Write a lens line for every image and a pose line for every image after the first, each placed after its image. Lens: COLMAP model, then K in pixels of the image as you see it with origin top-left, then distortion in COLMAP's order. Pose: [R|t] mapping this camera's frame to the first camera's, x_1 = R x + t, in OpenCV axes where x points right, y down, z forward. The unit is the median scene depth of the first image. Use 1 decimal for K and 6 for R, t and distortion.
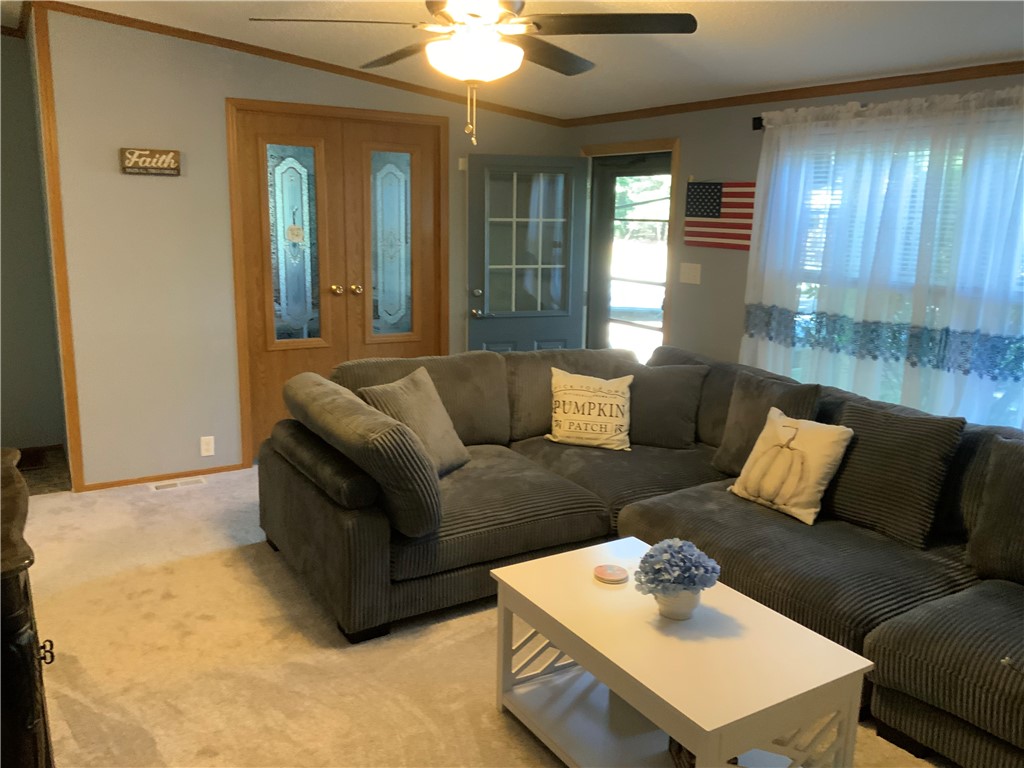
lens RADIAL K [[840.0, 0, 512.0], [0, 840.0, 384.0], [0, 0, 1]] dist [0.001602, -0.000223]
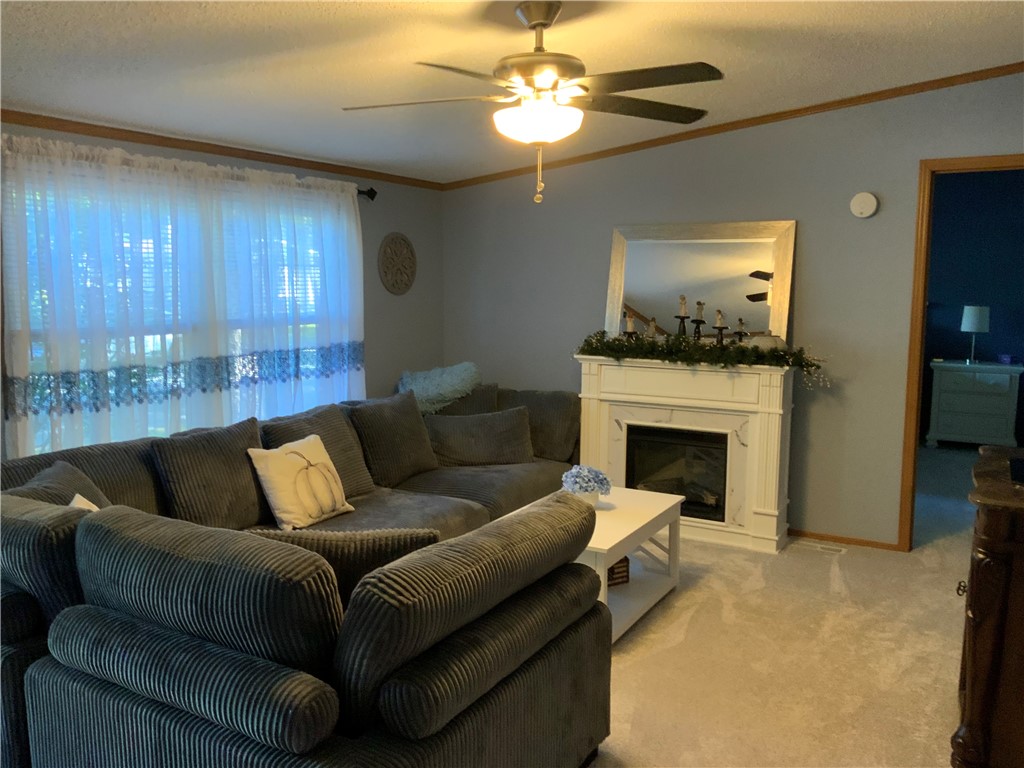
lens RADIAL K [[840.0, 0, 512.0], [0, 840.0, 384.0], [0, 0, 1]] dist [0.001602, -0.000223]
pose [[-0.471585, -0.130190, 0.872157, -1.156645], [0.175632, 0.955359, 0.237576, -0.376187], [-0.864154, 0.265216, -0.427667, 1.823084]]
